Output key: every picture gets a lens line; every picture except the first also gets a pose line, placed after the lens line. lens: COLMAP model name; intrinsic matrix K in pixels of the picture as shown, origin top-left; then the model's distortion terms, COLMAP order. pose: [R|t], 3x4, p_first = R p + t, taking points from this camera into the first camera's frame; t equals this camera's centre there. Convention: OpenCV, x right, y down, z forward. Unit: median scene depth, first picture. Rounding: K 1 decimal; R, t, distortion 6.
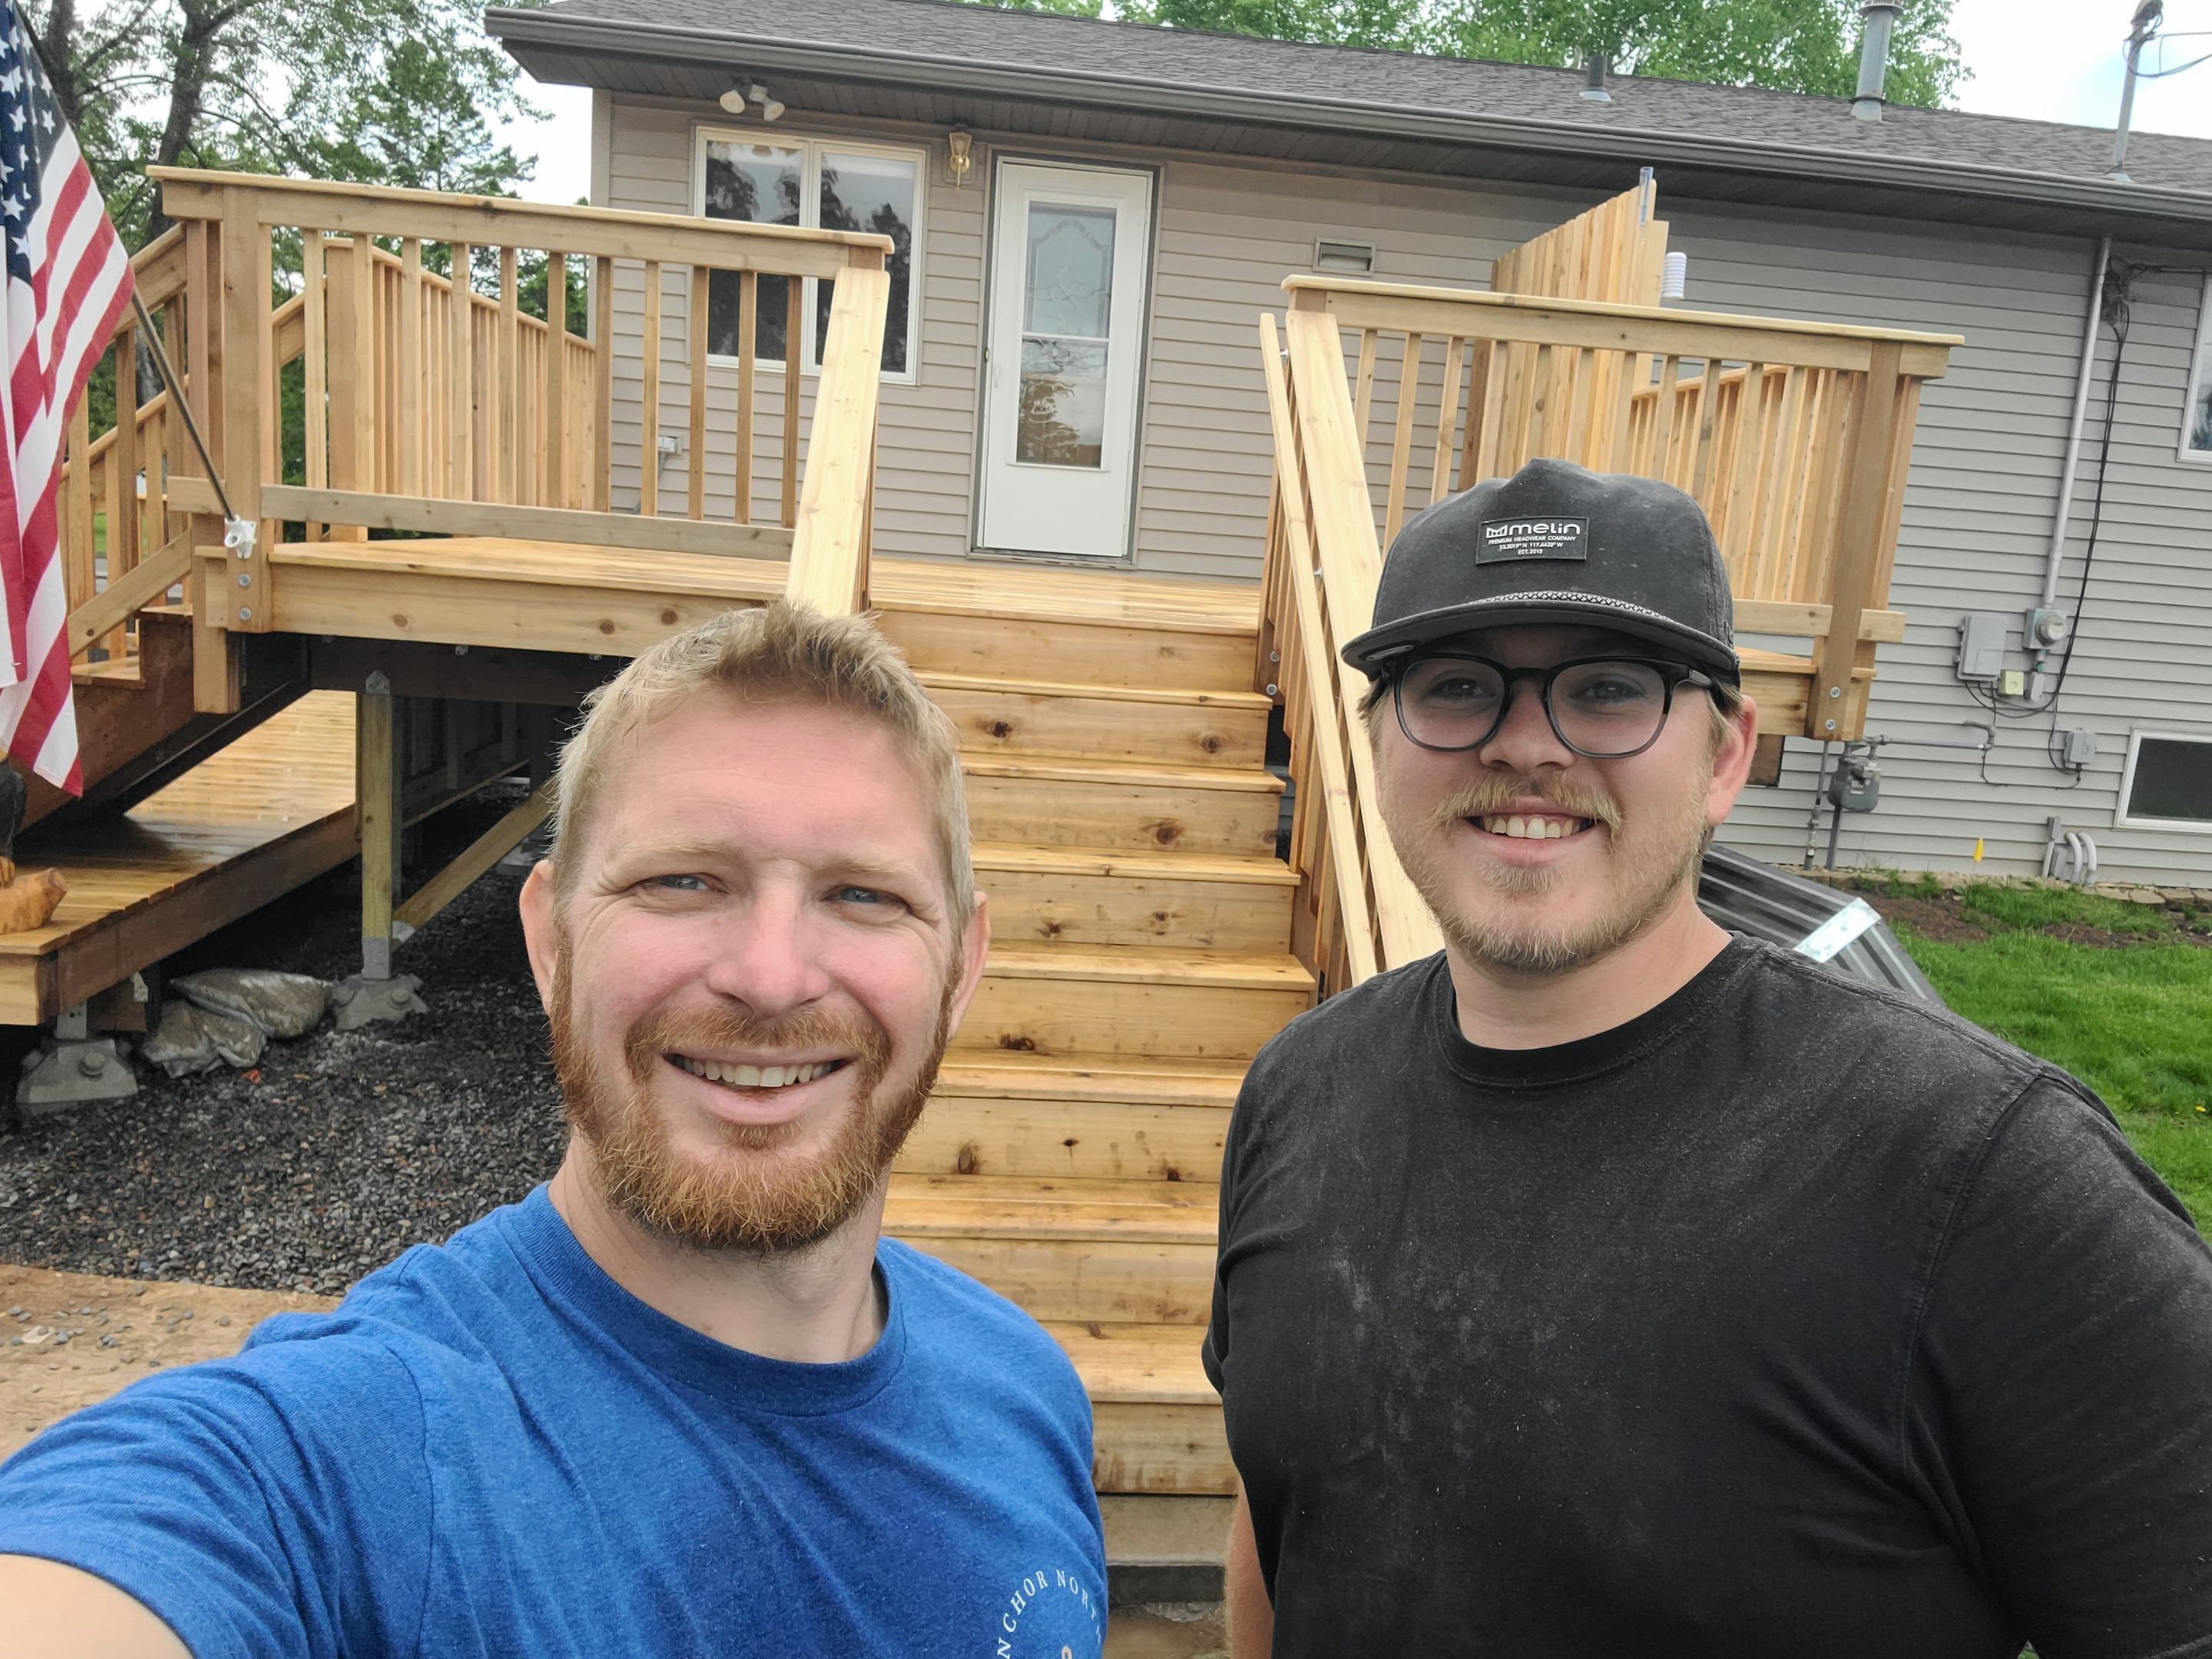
lens RADIAL K [[1700.0, 0, 1123.0], [0, 1700.0, 894.8], [0, 0, 1]] dist [0.079594, -0.113410]
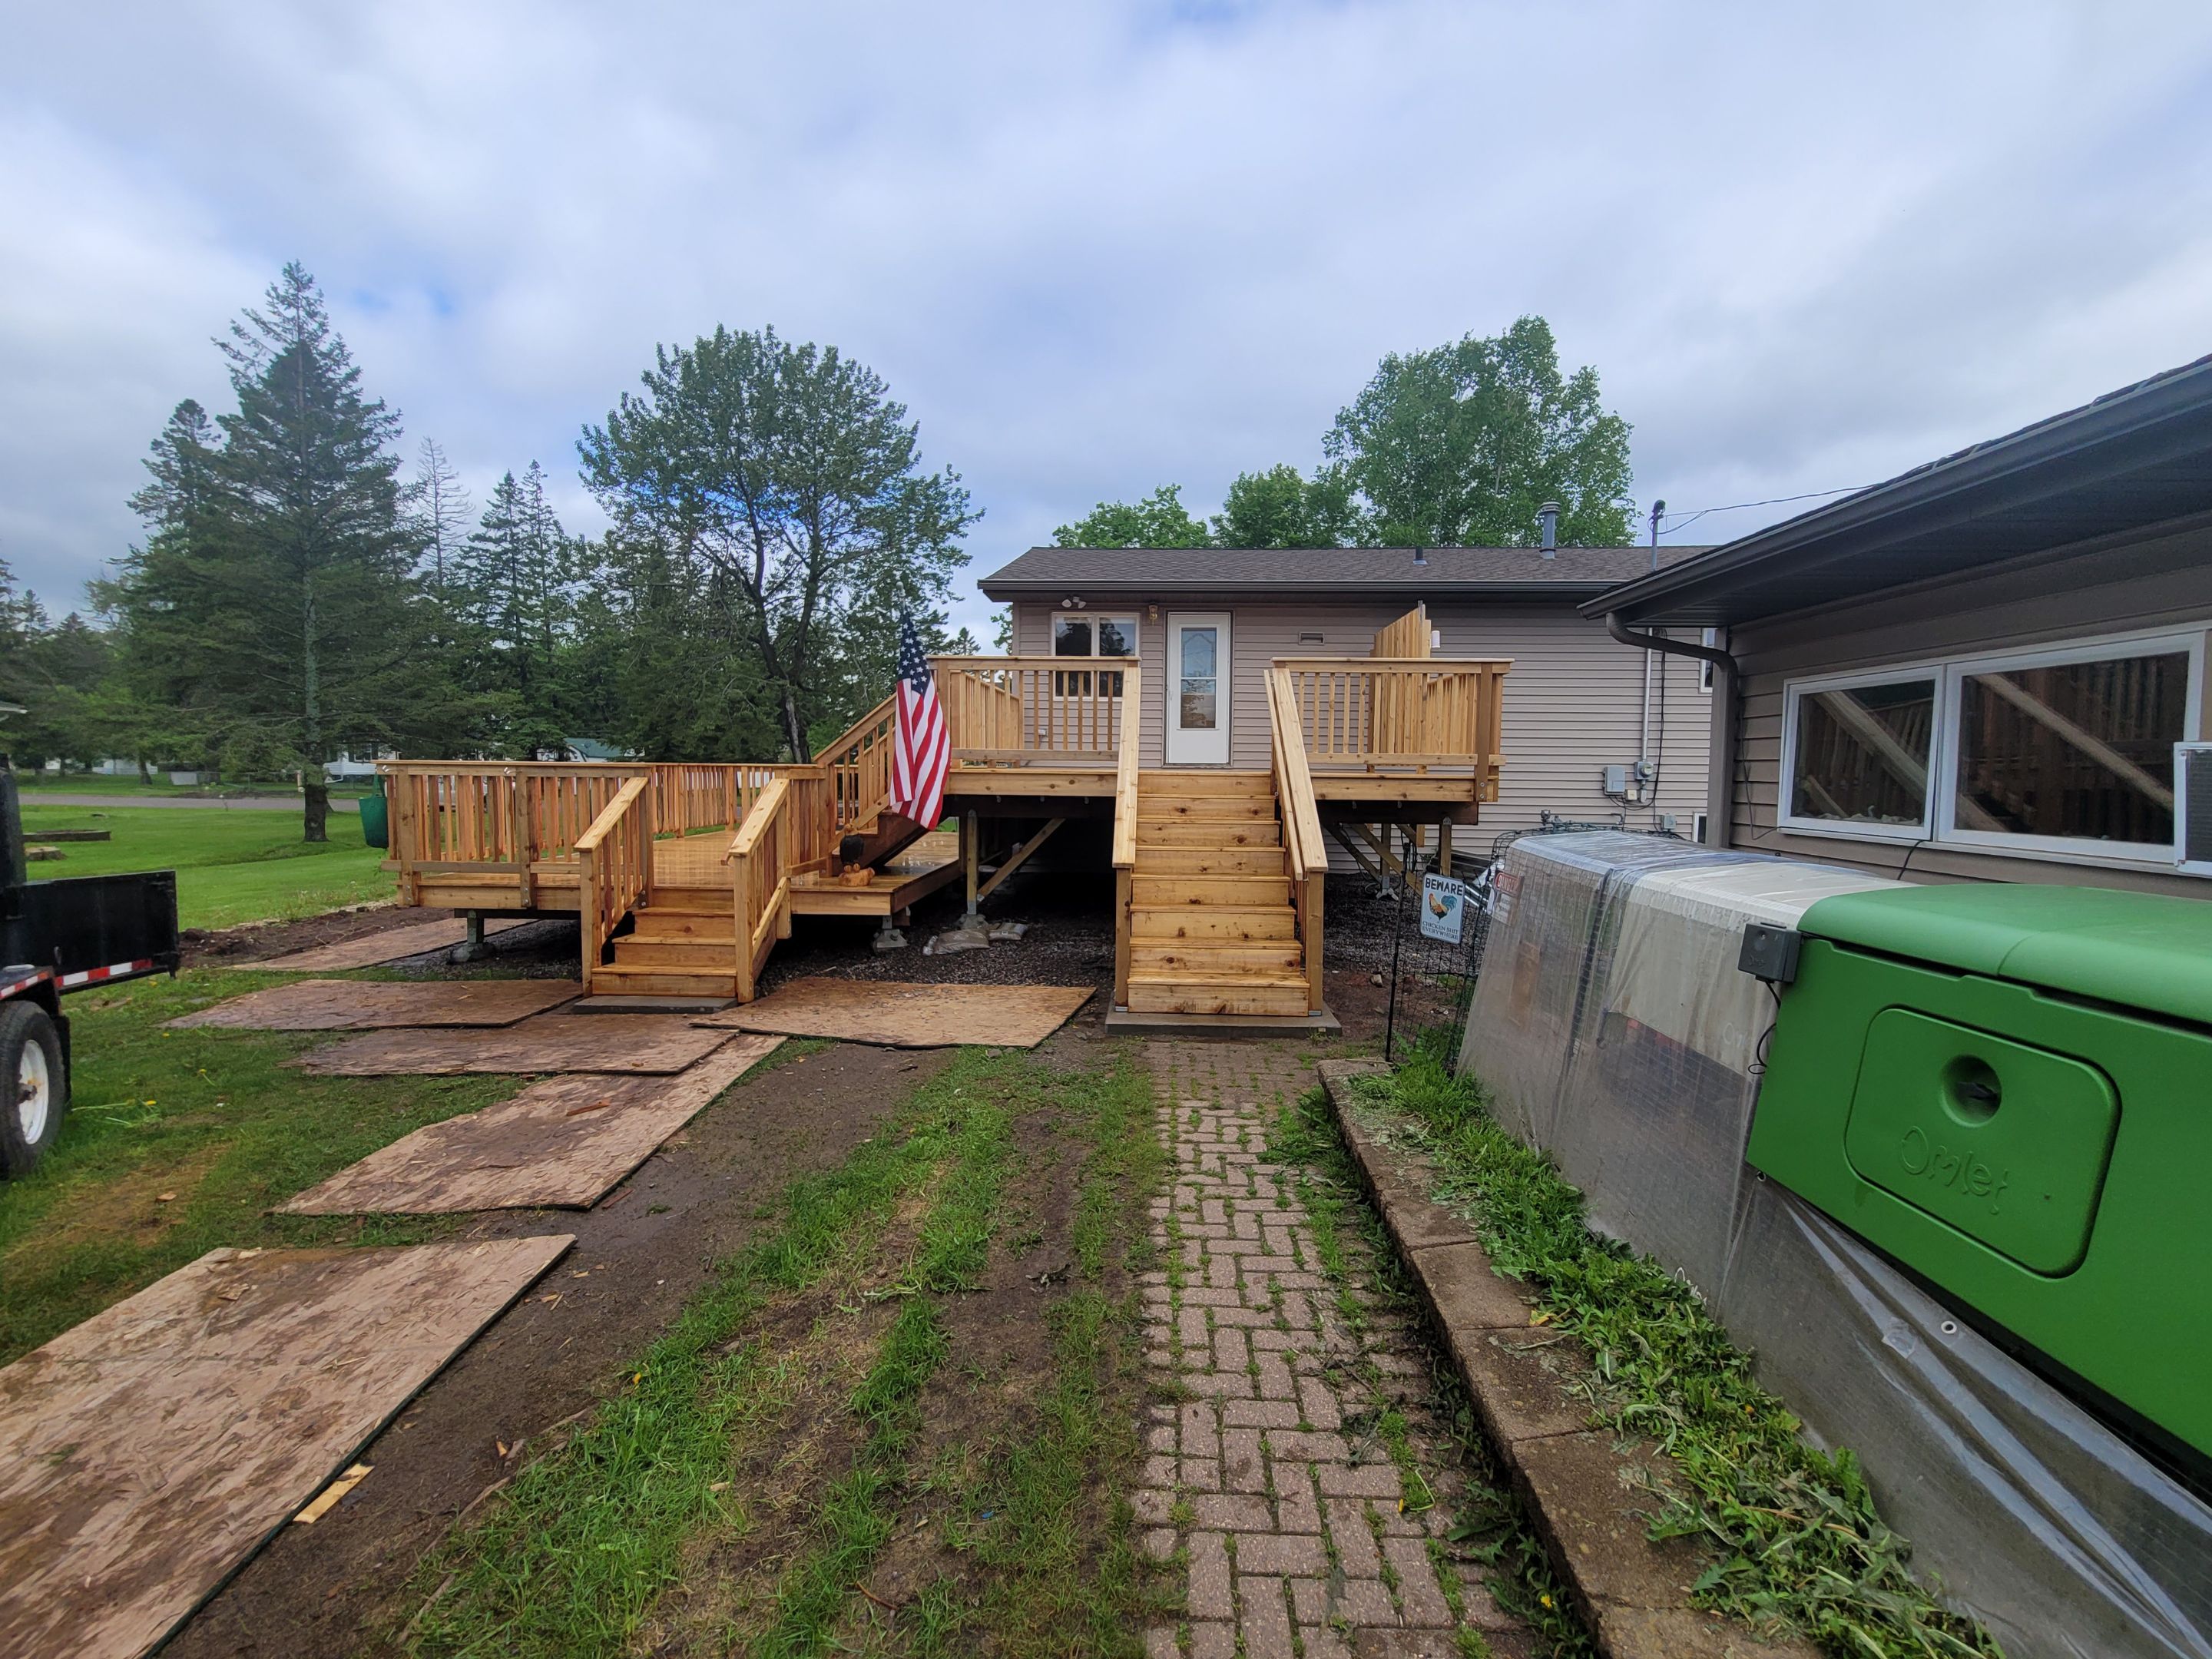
lens RADIAL K [[914.6, 0, 1106.0], [0, 914.6, 829.5], [0, 0, 1]] dist [0.005607, 0.000408]
pose [[0.988497, -0.055355, -0.140748, 0.008261], [0.034298, 0.988414, -0.147854, 0.078573], [0.147302, 0.141325, 0.978943, -0.274290]]
